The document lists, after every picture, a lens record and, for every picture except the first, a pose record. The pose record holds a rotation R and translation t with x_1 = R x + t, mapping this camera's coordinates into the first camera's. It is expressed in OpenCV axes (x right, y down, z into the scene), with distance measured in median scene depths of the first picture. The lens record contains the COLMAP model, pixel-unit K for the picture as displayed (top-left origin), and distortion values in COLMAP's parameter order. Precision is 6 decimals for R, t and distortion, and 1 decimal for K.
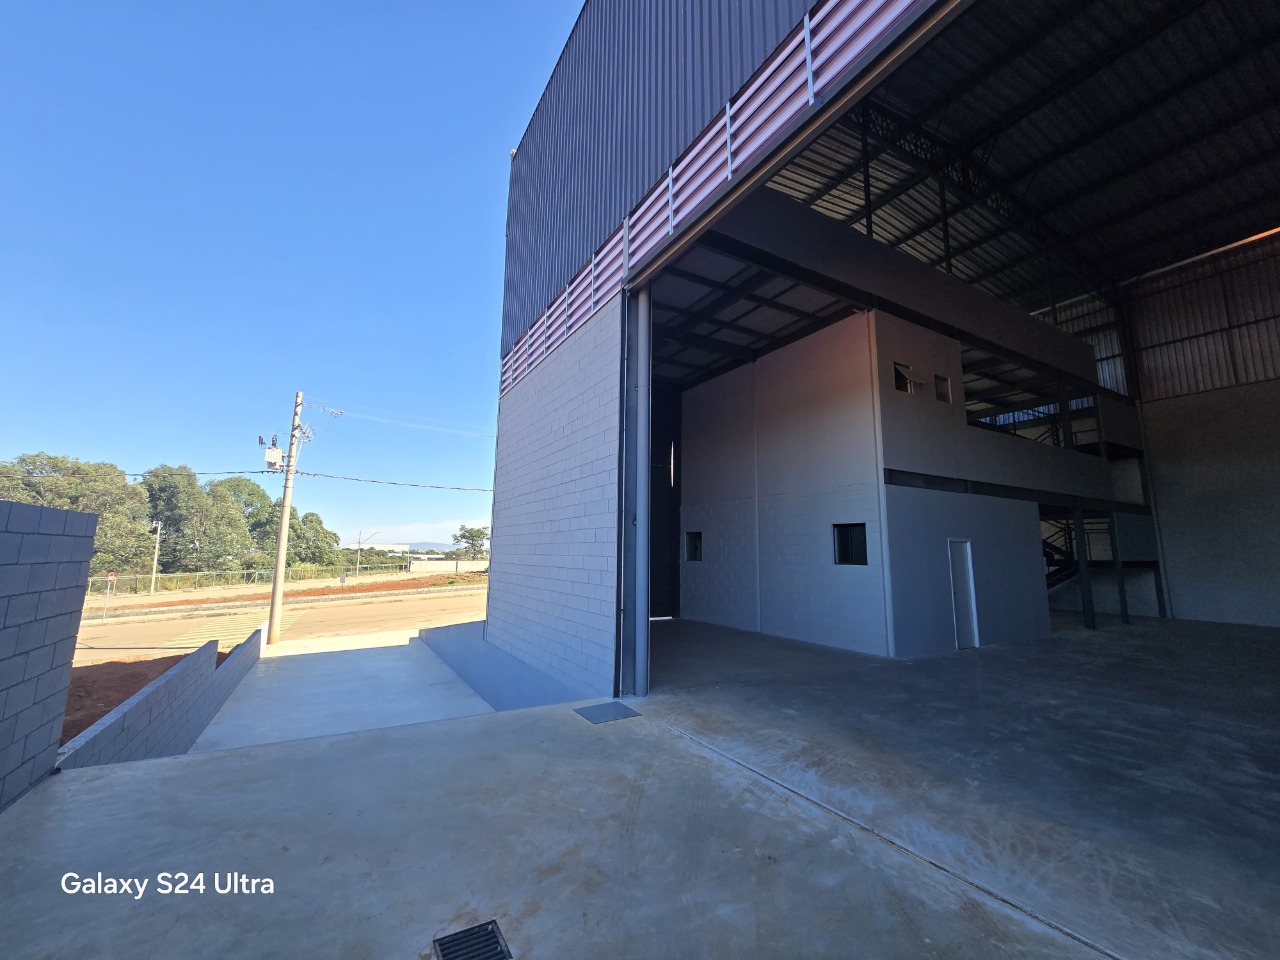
lens RADIAL K [[529.0, 0, 640.0], [0, 529.0, 480.0], [0, 0, 1]] dist [0.001156, 0.000061]
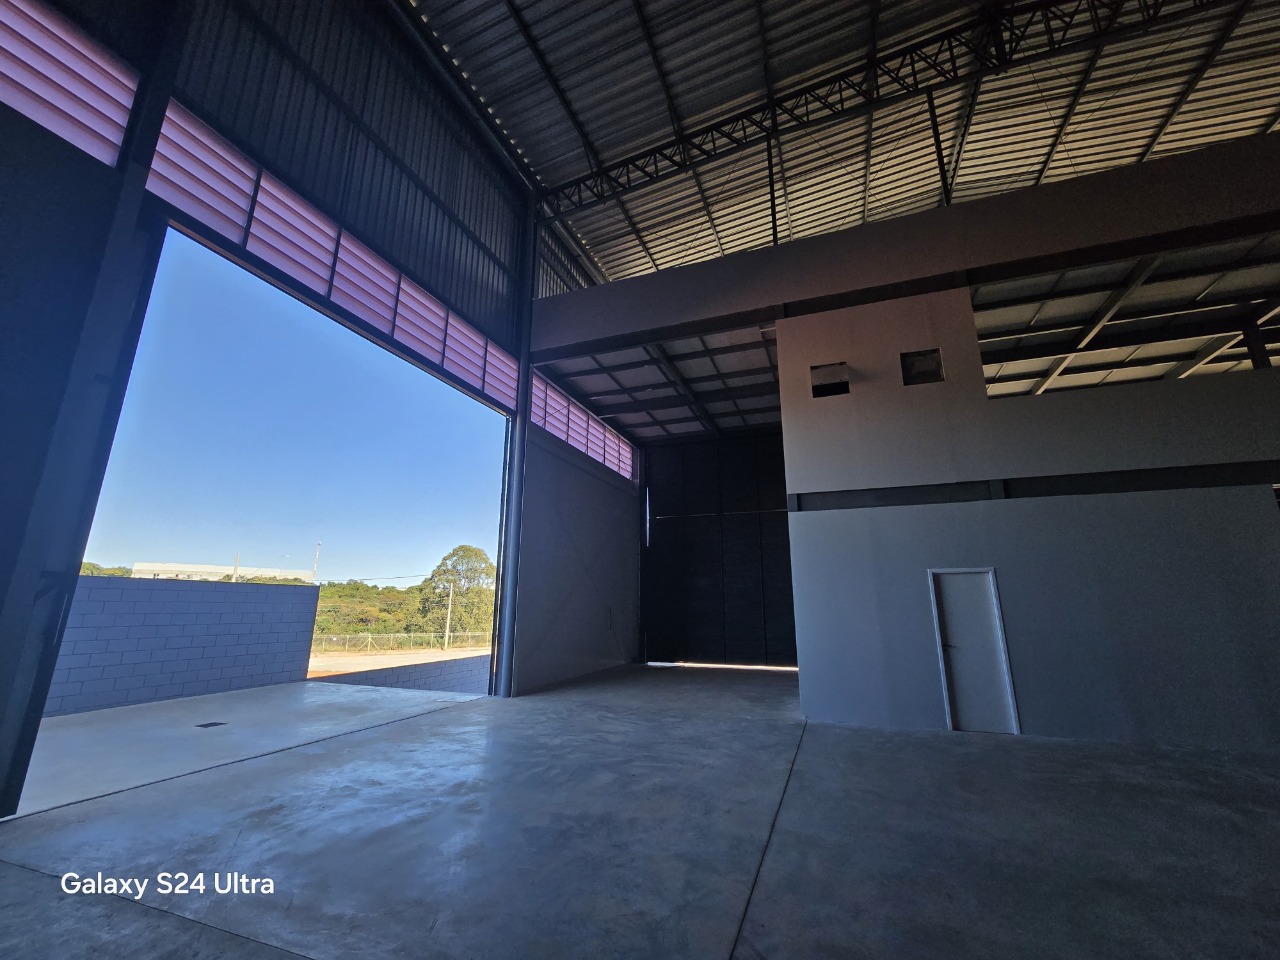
lens RADIAL K [[521.9, 0, 640.0], [0, 521.9, 480.0], [0, 0, 1]] dist [-0.000612, -0.000048]
pose [[0.637464, -0.188526, -0.747059, 0.881916], [0.100847, 0.981677, -0.161681, 0.066803], [0.763852, 0.027727, 0.644796, 0.236381]]
